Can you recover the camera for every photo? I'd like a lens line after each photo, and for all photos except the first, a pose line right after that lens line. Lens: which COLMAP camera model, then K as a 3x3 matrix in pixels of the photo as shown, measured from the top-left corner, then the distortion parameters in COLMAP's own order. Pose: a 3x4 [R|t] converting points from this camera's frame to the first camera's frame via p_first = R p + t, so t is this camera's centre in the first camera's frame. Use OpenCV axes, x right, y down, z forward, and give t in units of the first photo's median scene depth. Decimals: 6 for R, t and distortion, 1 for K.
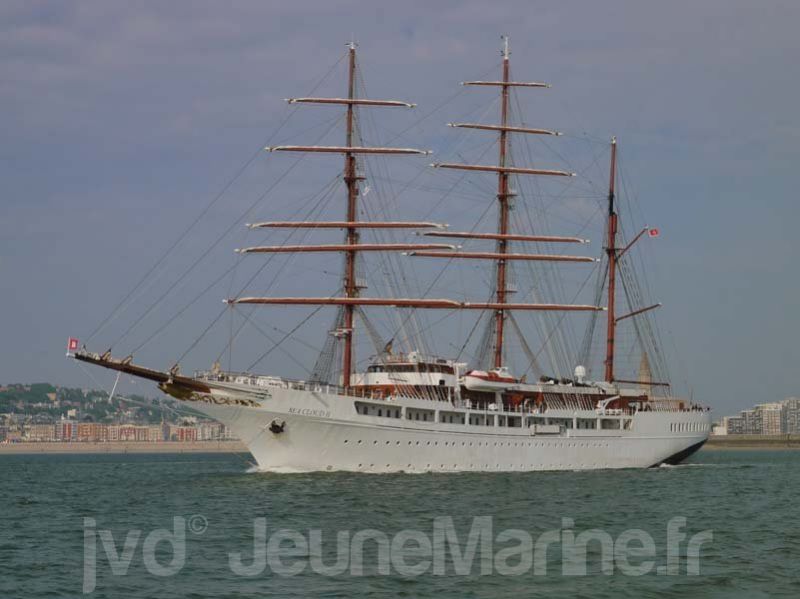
lens RADIAL K [[1521.3, 0, 400.0], [0, 1521.3, 299.5], [0, 0, 1]] dist [0.000571, 0.042126]
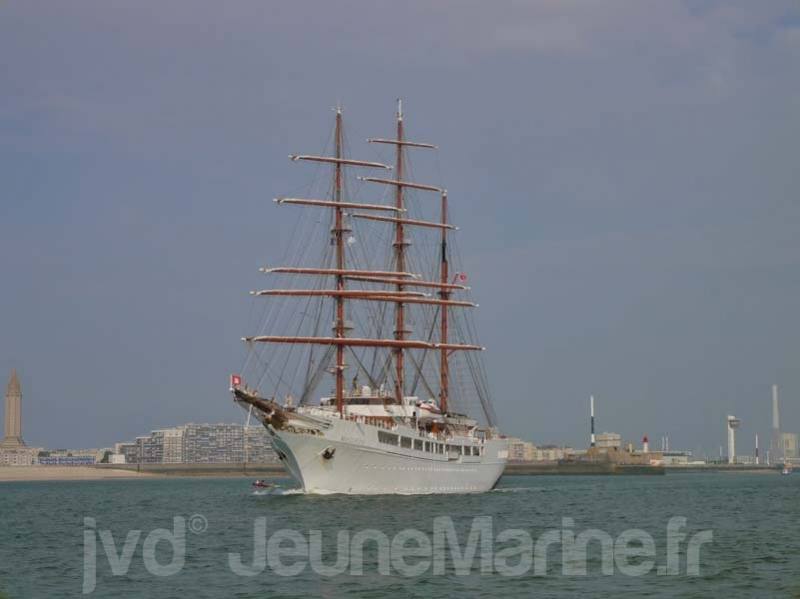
lens RADIAL K [[1798.2, 0, 334.3], [0, 1798.2, 301.8], [0, 0, 1]] dist [0.065723, 0.039703]
pose [[0.920077, 0.029960, 0.390589, -0.535603], [-0.029315, 0.999541, -0.007615, -0.016698], [-0.390638, -0.004444, 0.920534, -0.205894]]
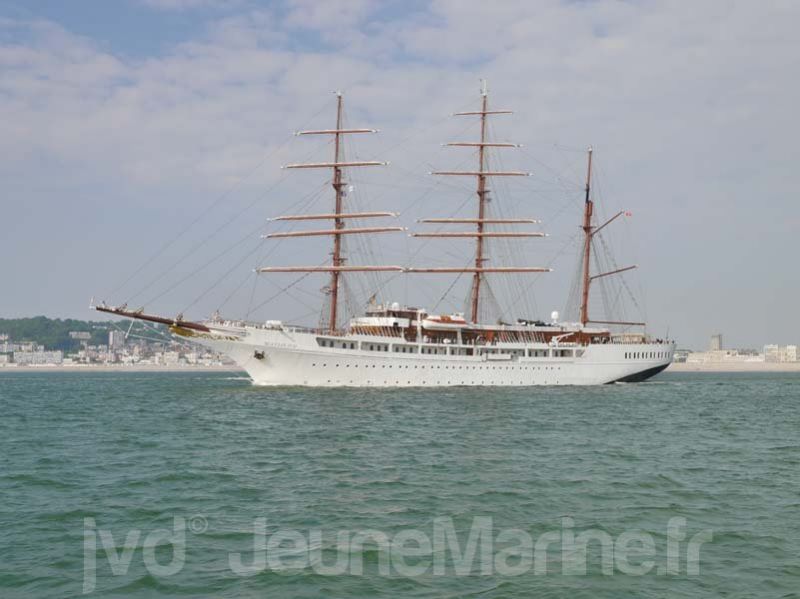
lens RADIAL K [[919.2, 0, 400.0], [0, 919.2, 299.5], [0, 0, 1]] dist [-0.004988, 0.002649]
pose [[0.944410, -0.015006, -0.328427, 0.303903], [0.023851, 0.999453, 0.022918, 0.011467], [0.327903, -0.029477, 0.944251, 0.182071]]
